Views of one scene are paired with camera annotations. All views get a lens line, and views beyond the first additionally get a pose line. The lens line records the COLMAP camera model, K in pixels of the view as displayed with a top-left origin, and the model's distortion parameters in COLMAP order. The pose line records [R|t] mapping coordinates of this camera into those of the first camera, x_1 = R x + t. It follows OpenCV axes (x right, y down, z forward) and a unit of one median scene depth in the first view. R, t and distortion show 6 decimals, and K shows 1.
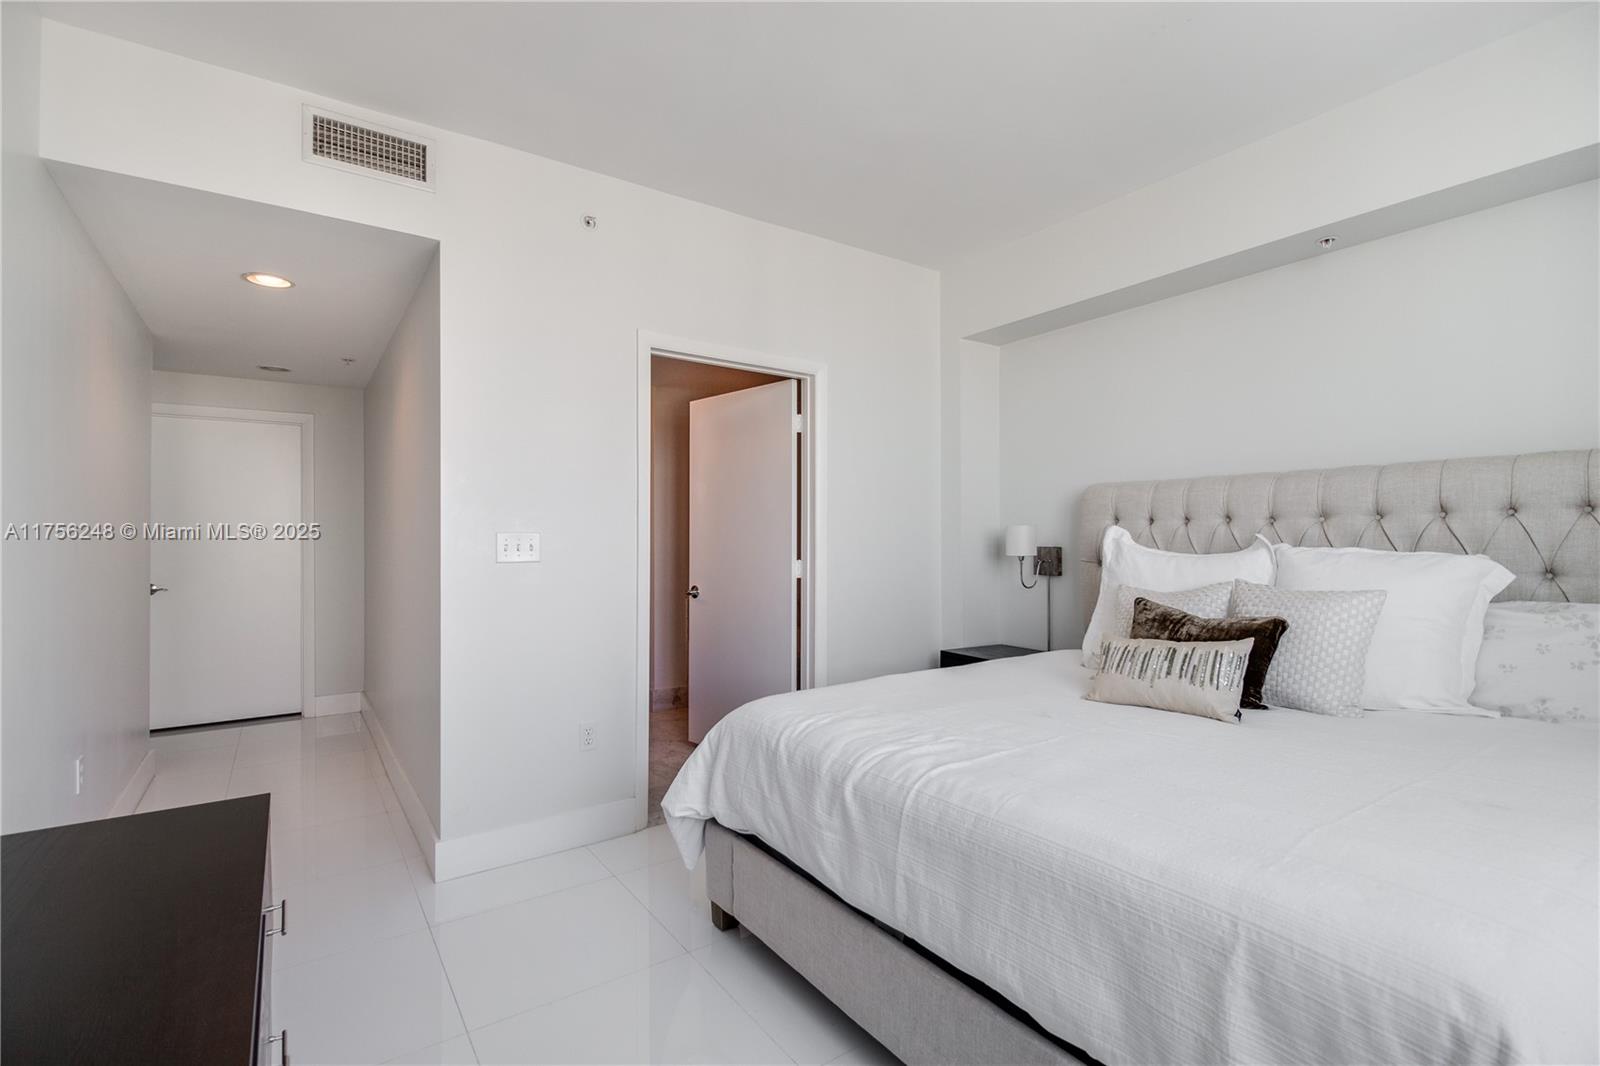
lens RADIAL K [[731.4, 0, 800.0], [0, 731.4, 533.0], [0, 0, 1]] dist [0.002602, 0.000074]
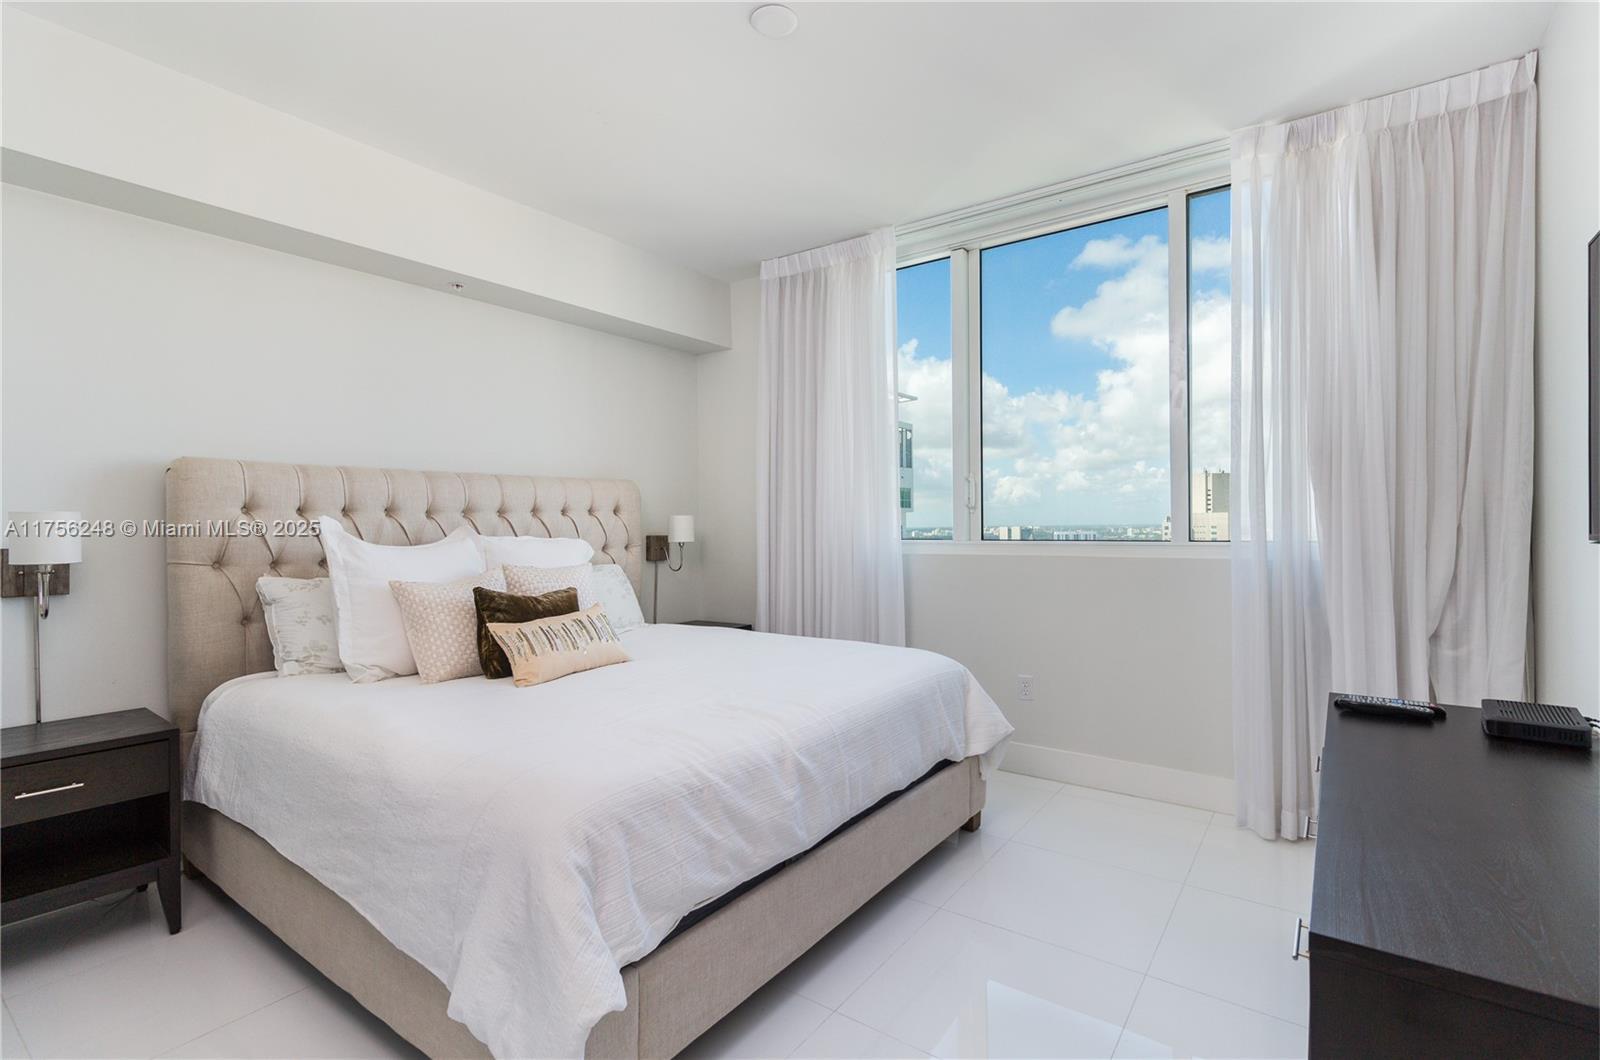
lens RADIAL K [[731.4, 0, 800.0], [0, 731.4, 530.0], [0, 0, 1]] dist [0.002602, 0.000074]
pose [[-0.321961, -0.001120, 0.946752, -0.791429], [0.001754, 0.999997, 0.001780, 0.007737], [-0.946751, 0.002234, -0.321958, 1.086247]]
